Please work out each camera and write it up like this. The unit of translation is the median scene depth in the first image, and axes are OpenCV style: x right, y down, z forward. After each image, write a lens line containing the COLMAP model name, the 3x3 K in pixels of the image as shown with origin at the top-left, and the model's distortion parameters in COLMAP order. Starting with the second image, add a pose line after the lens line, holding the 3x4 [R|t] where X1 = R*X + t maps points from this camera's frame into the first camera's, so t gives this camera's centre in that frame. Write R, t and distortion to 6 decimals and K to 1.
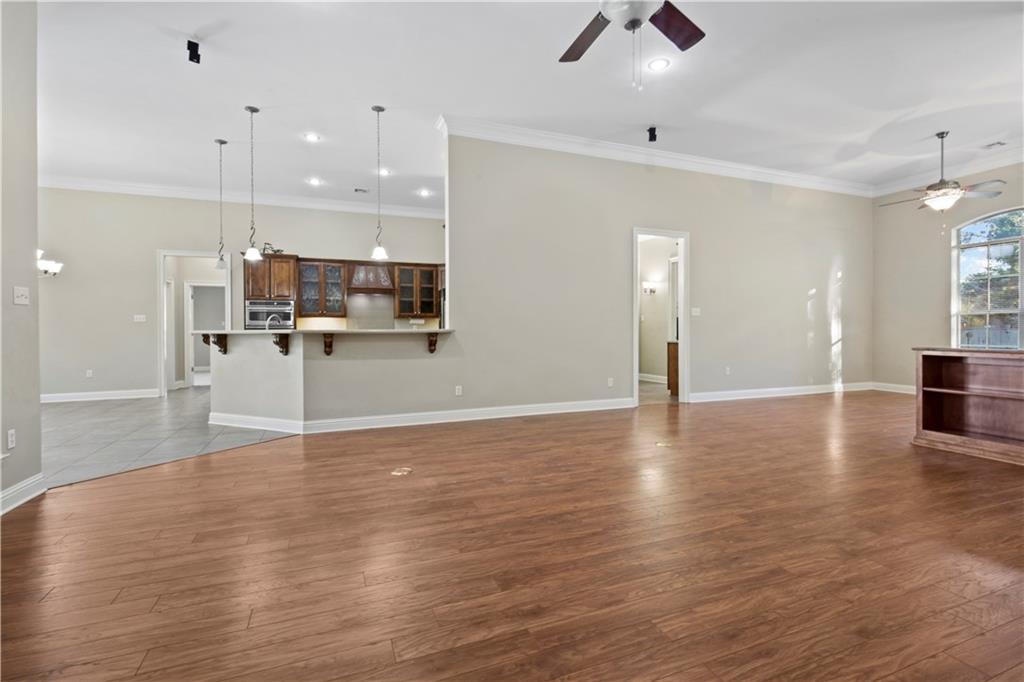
lens RADIAL K [[478.8, 0, 515.6], [0, 478.8, 331.1], [0, 0, 1]] dist [0.000990, -0.001038]
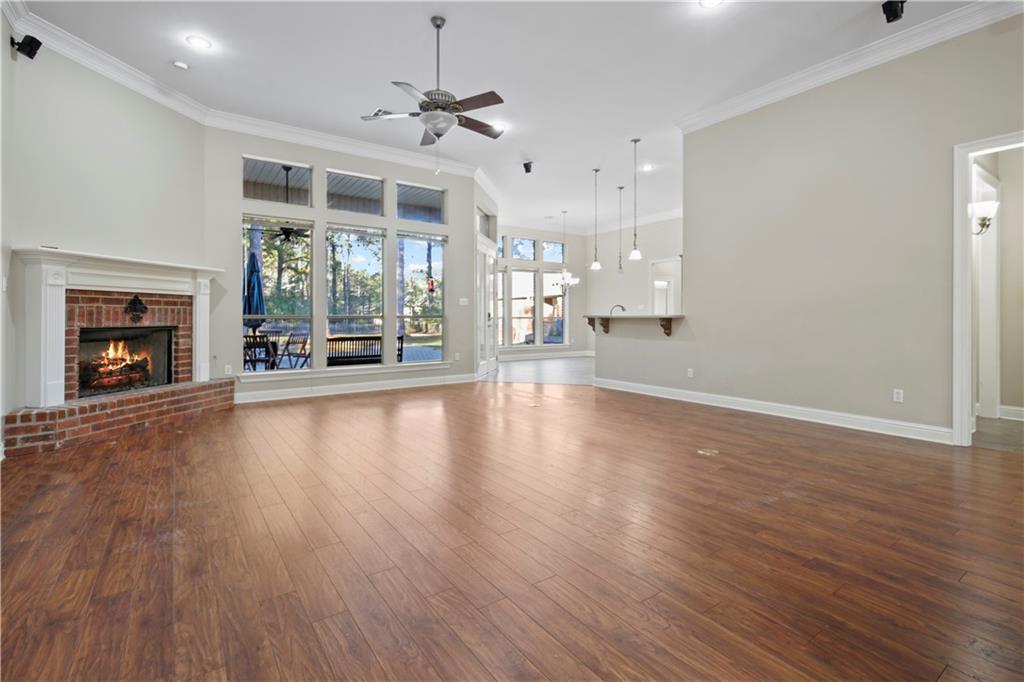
lens RADIAL K [[478.8, 0, 527.2], [0, 478.8, 320.1], [0, 0, 1]] dist [0.000990, -0.001038]
pose [[0.237174, 0.010480, -0.971411, 0.760203], [-0.004493, 0.999943, 0.009691, -0.001003], [0.971457, 0.002066, 0.237207, 0.367299]]
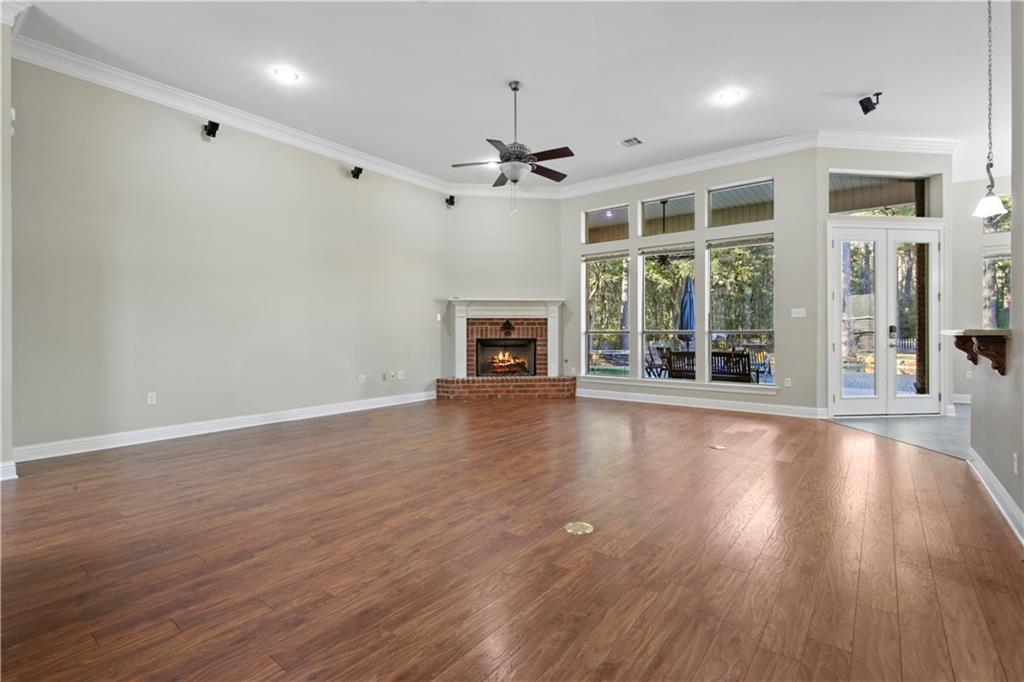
lens RADIAL K [[478.8, 0, 521.5], [0, 478.8, 337.9], [0, 0, 1]] dist [0.000990, -0.001038]
pose [[-0.861295, 0.011931, -0.507965, 0.488174], [0.001608, 0.999783, 0.020755, -0.008630], [0.508103, 0.017060, -0.861128, 1.074302]]
